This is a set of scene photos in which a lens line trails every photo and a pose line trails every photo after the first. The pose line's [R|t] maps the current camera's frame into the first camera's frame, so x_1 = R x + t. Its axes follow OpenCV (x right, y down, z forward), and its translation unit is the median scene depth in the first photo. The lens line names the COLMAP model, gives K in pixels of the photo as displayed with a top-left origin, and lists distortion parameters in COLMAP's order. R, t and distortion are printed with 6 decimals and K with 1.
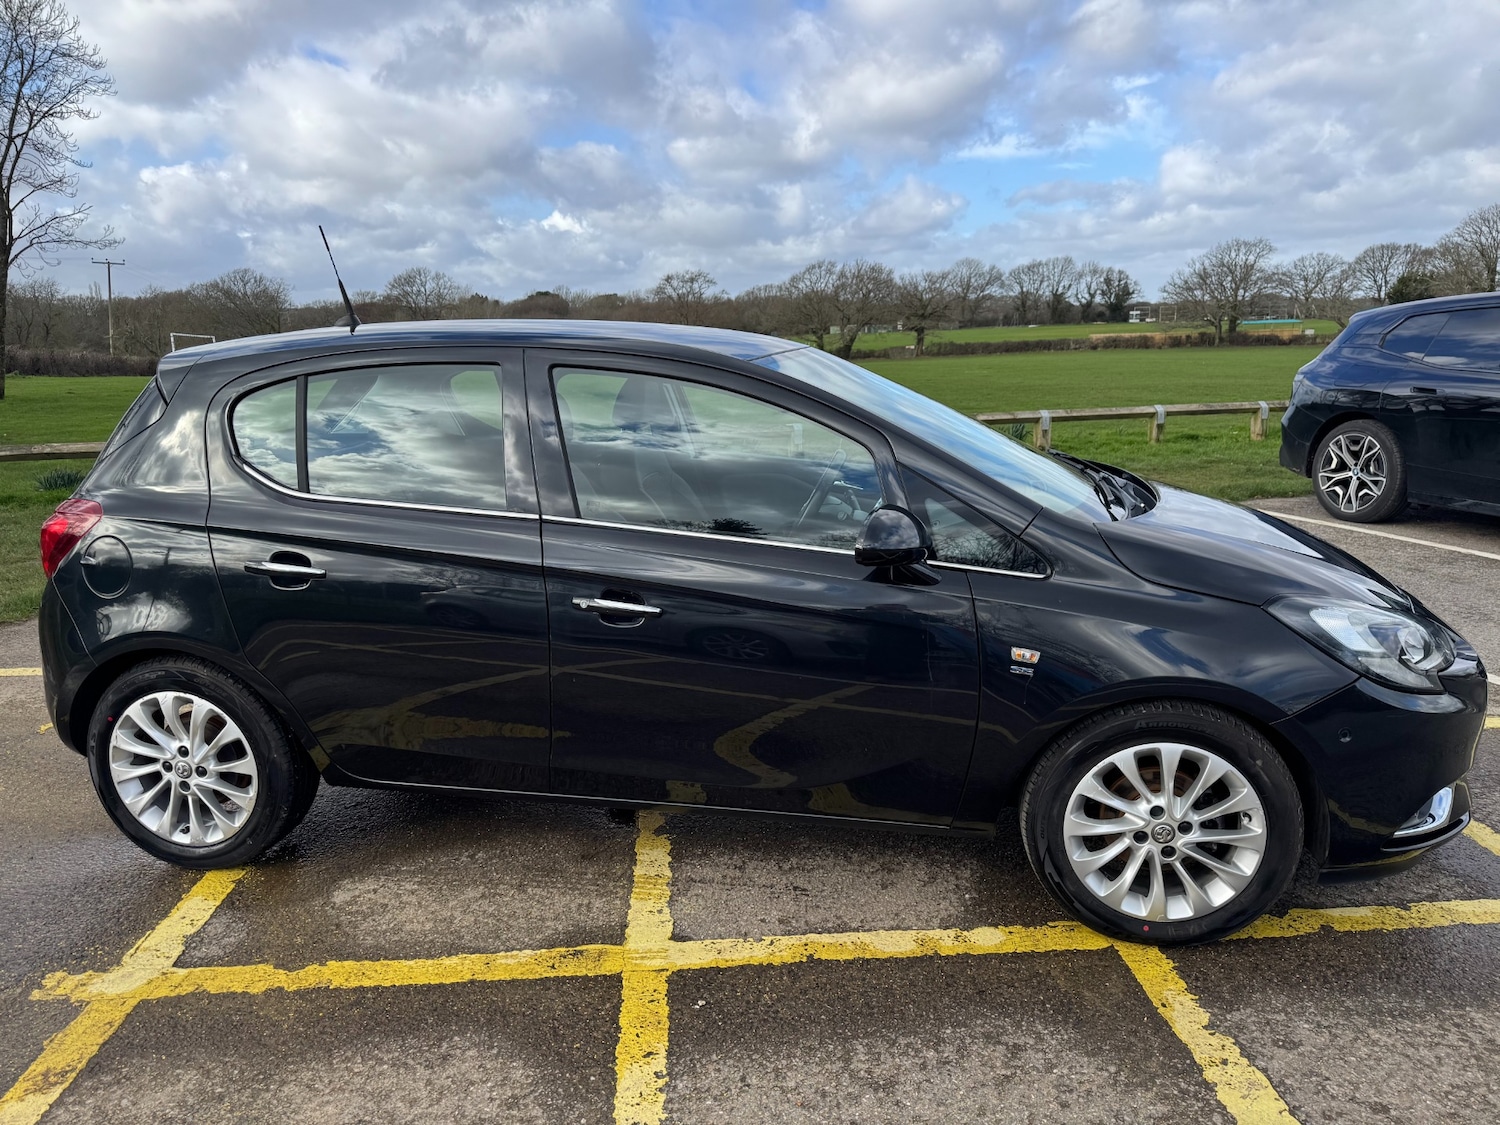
lens RADIAL K [[1032.4, 0, 744.7], [0, 1032.4, 589.7], [0, 0, 1]] dist [0.052234, -0.068594]
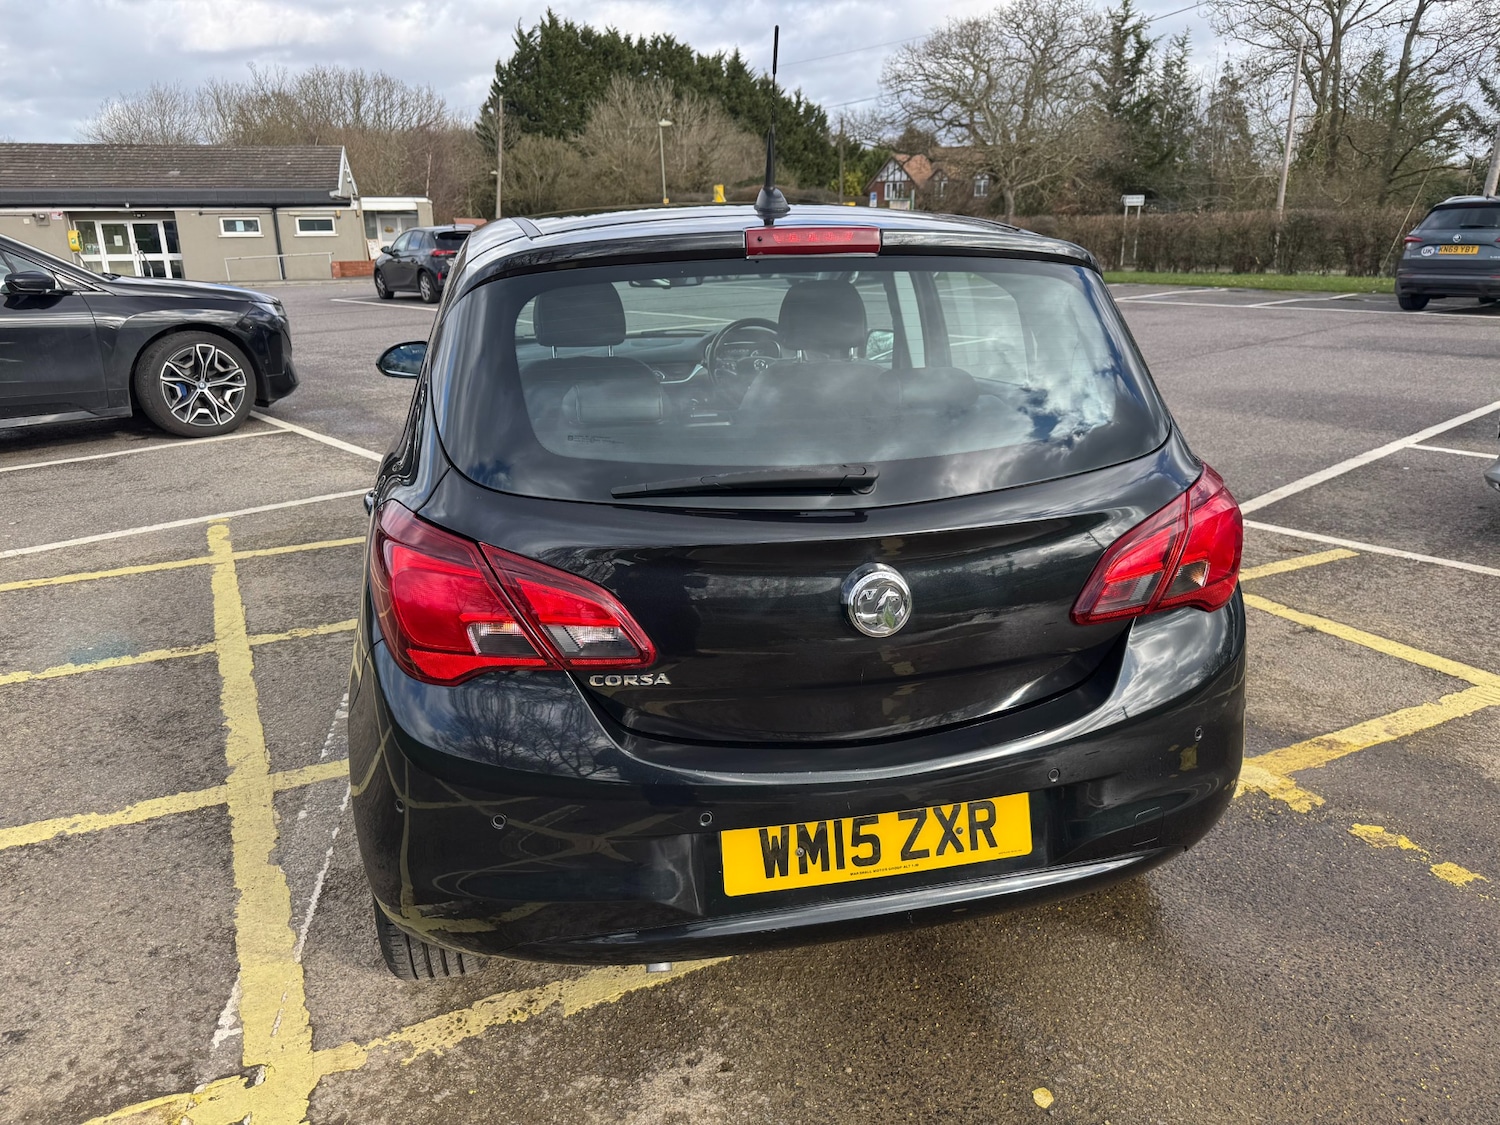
lens RADIAL K [[1063.4, 0, 754.4], [0, 1063.4, 566.0], [0, 0, 1]] dist [0.009821, -0.011412]
pose [[-0.390179, -0.265028, 0.881771, -1.305631], [0.241805, 0.894567, 0.375872, -0.396562], [-0.888420, 0.359874, -0.284957, 1.668499]]
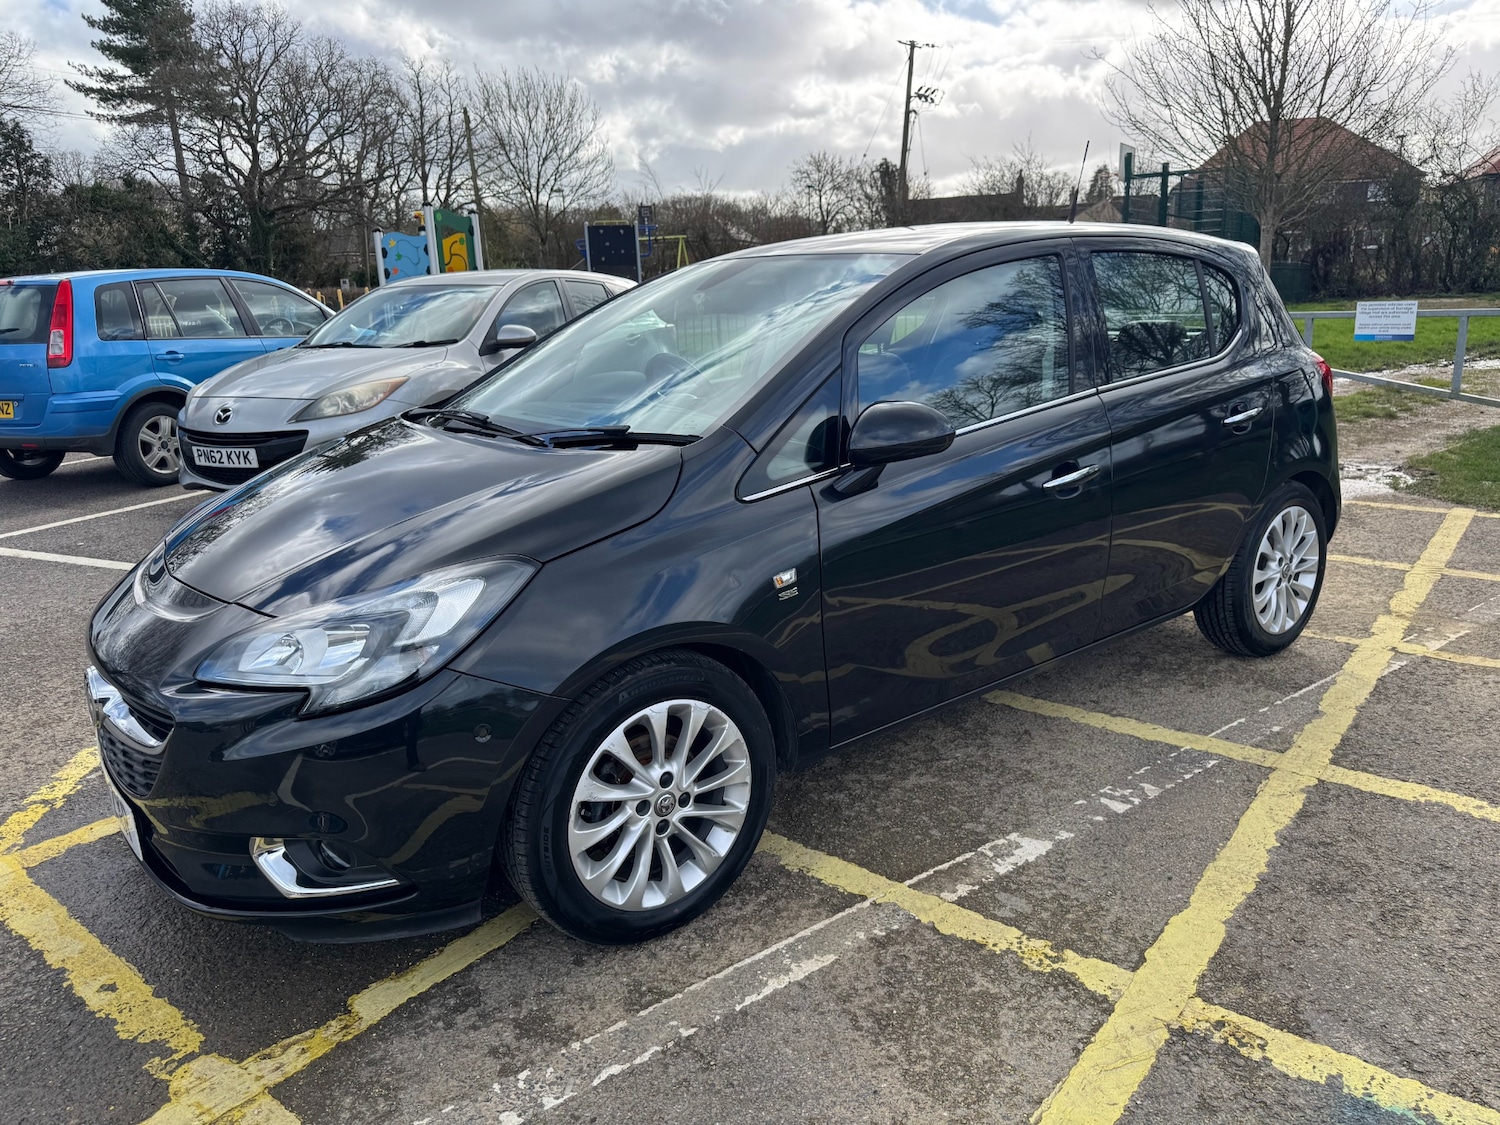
lens RADIAL K [[1063.4, 0, 754.4], [0, 1063.4, 566.0], [0, 0, 1]] dist [0.009821, -0.011412]
pose [[-0.673098, 0.224311, -0.704715, 1.013305], [-0.137141, 0.898508, 0.416984, -0.479902], [0.726726, 0.377316, -0.574022, 2.059839]]
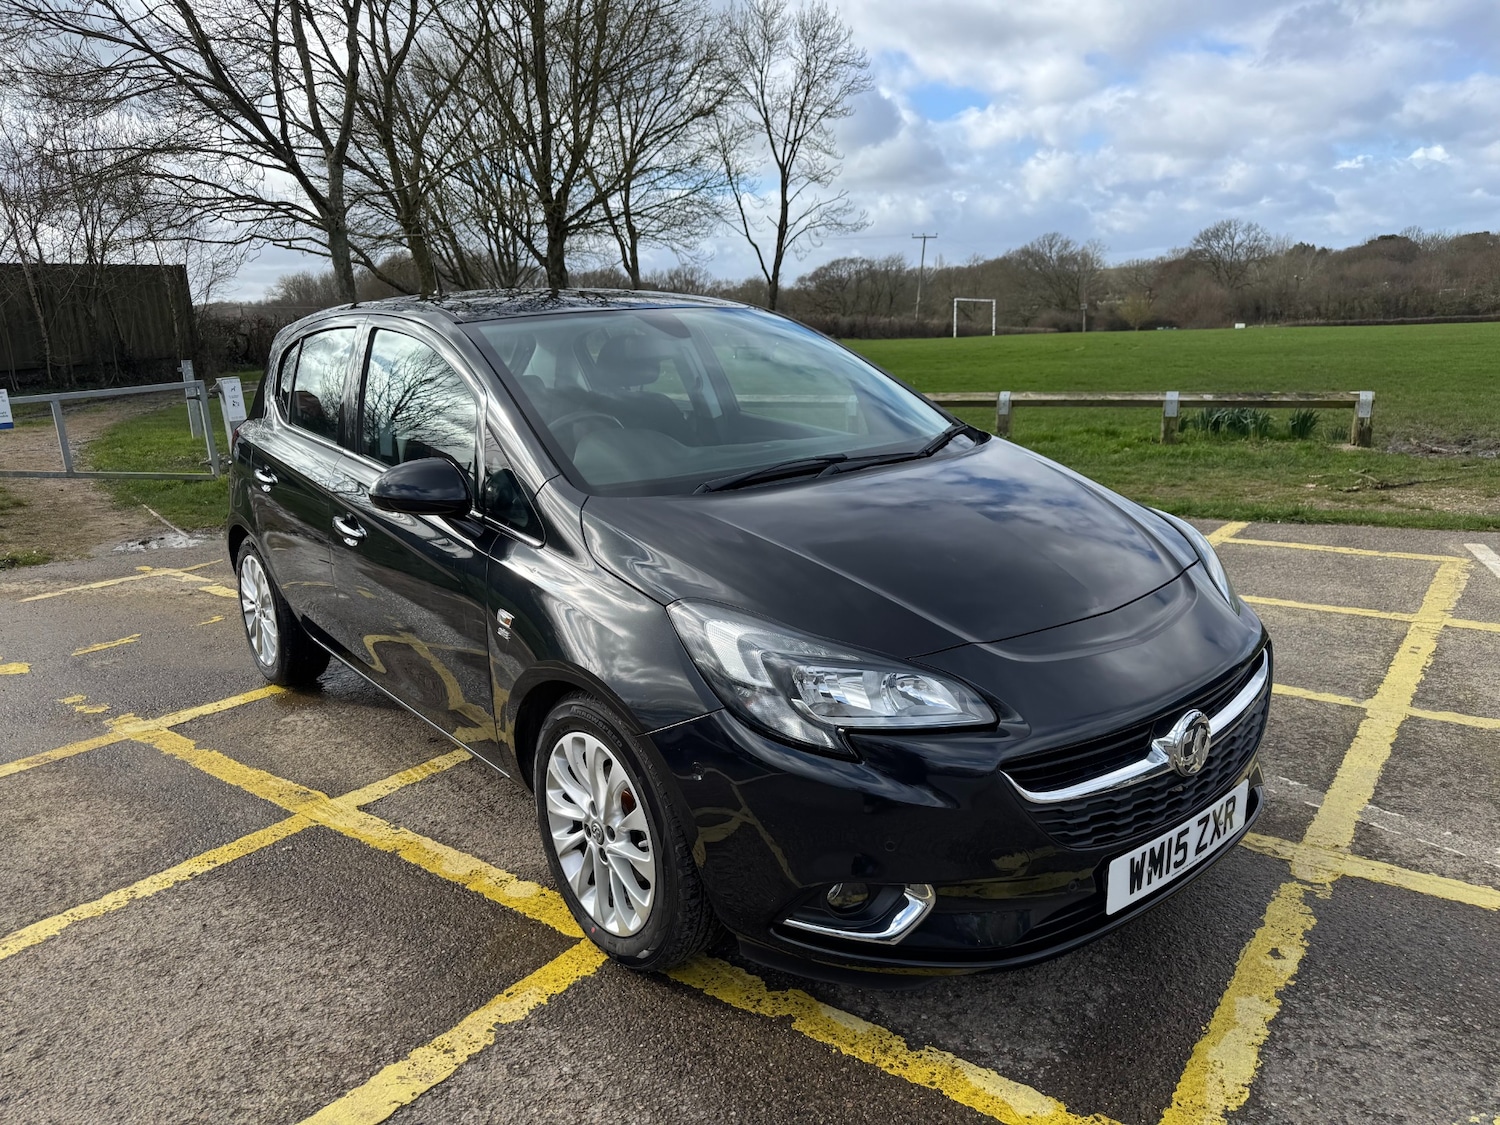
lens RADIAL K [[1035.8, 0, 748.1], [0, 1035.8, 600.7], [0, 0, 1]] dist [0.075447, -0.097698]
pose [[0.757981, 0.155979, -0.633352, 1.014596], [-0.127090, 0.987695, 0.091147, -0.070924], [0.639775, 0.011405, 0.768477, 0.349708]]
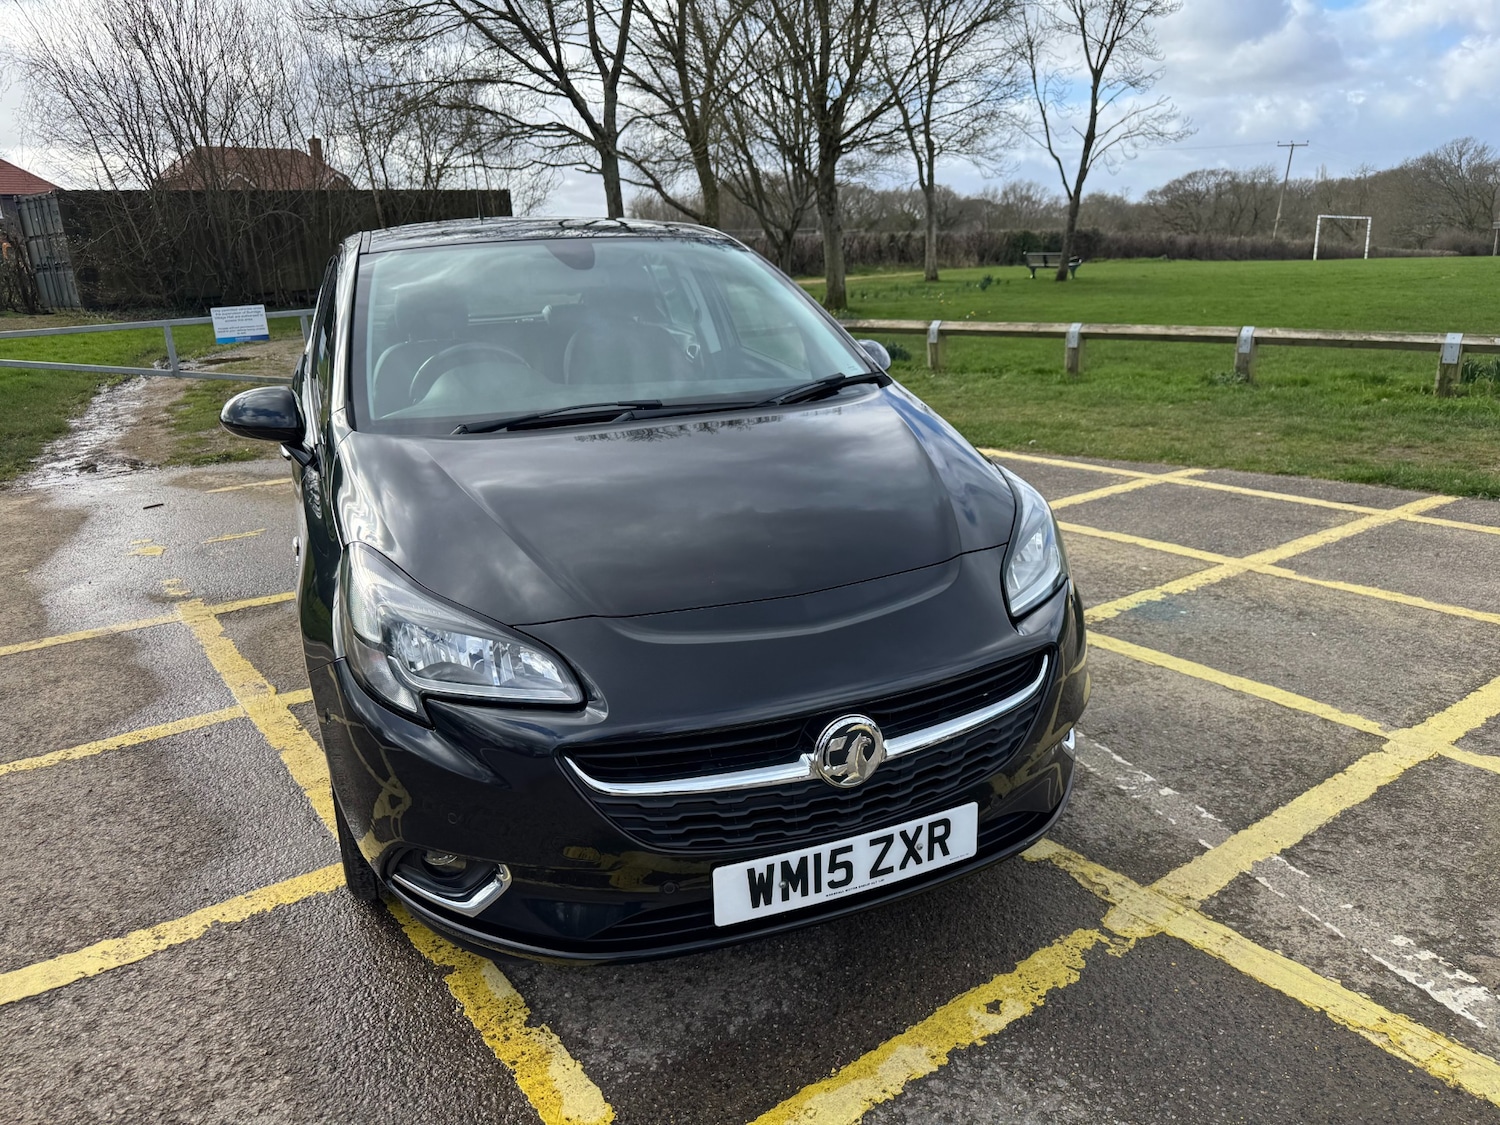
lens RADIAL K [[1056.5, 0, 745.4], [0, 1056.5, 572.0], [0, 0, 1]] dist [0.033053, -0.047352]
pose [[0.533591, 0.240955, -0.810692, 1.291999], [-0.172558, 0.969410, 0.174553, -0.162637], [0.827952, 0.046751, 0.558847, 0.724495]]
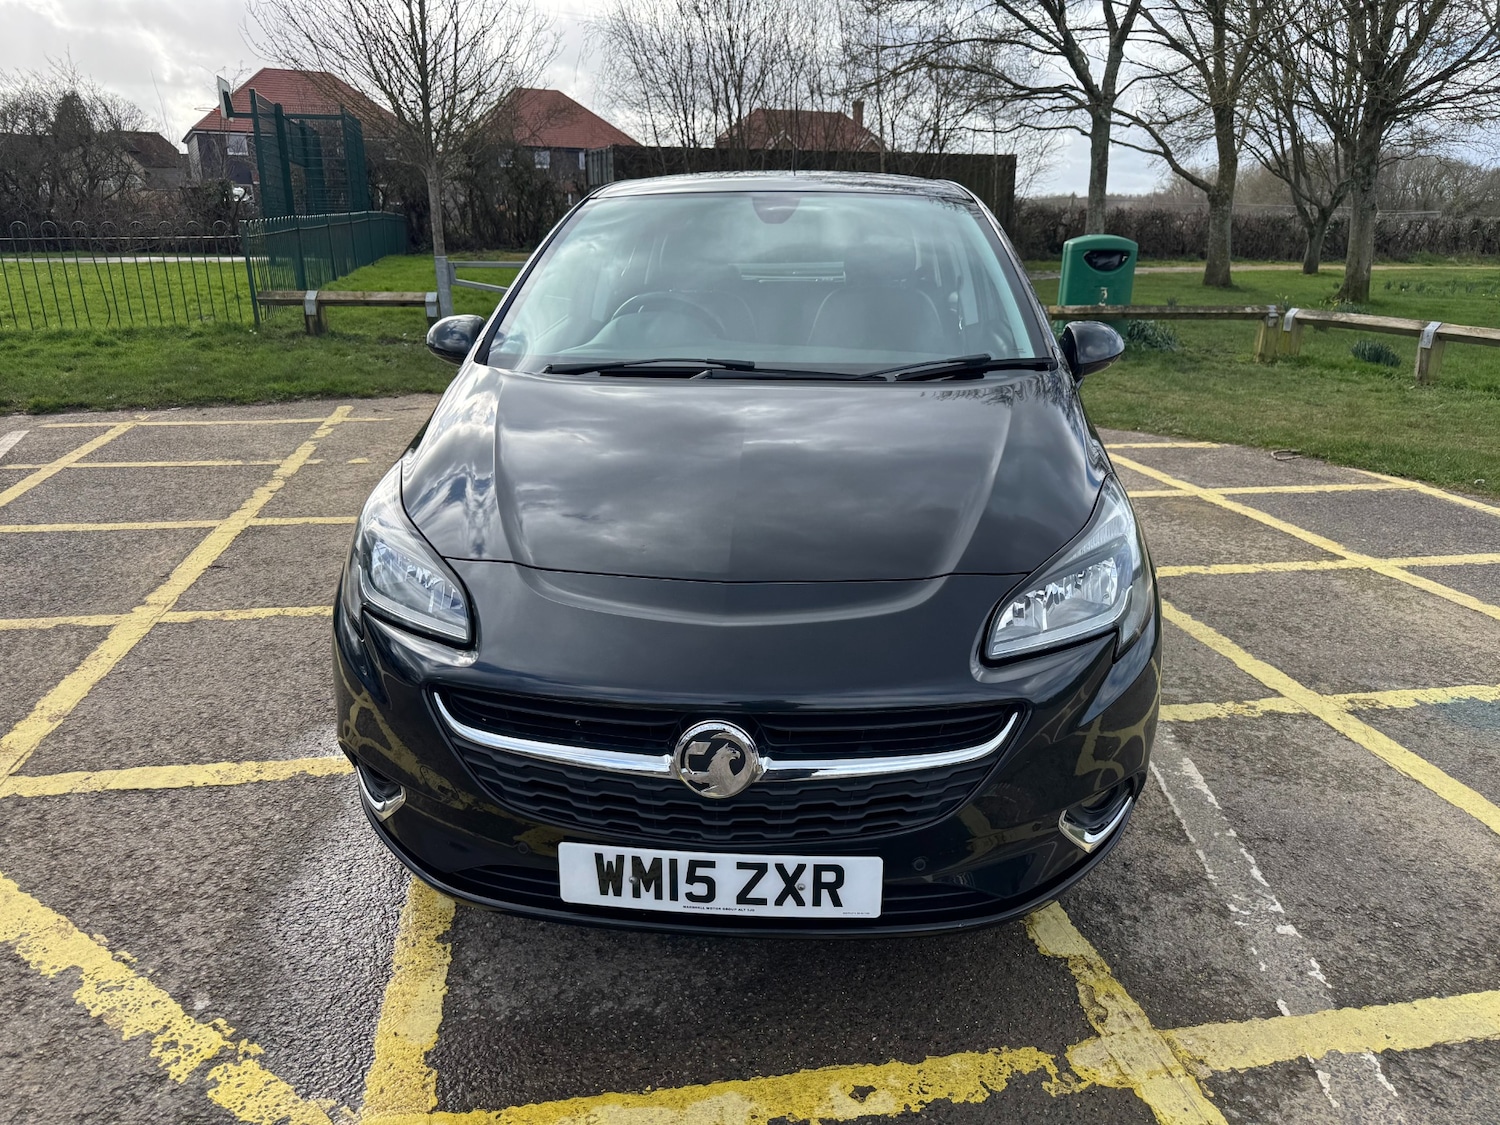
lens RADIAL K [[1063.4, 0, 754.4], [0, 1063.4, 566.0], [0, 0, 1]] dist [0.009821, -0.011412]
pose [[0.107692, 0.320196, -0.941210, 1.356934], [-0.249789, 0.925062, 0.286122, -0.234568], [0.962293, 0.204291, 0.179603, 1.068610]]
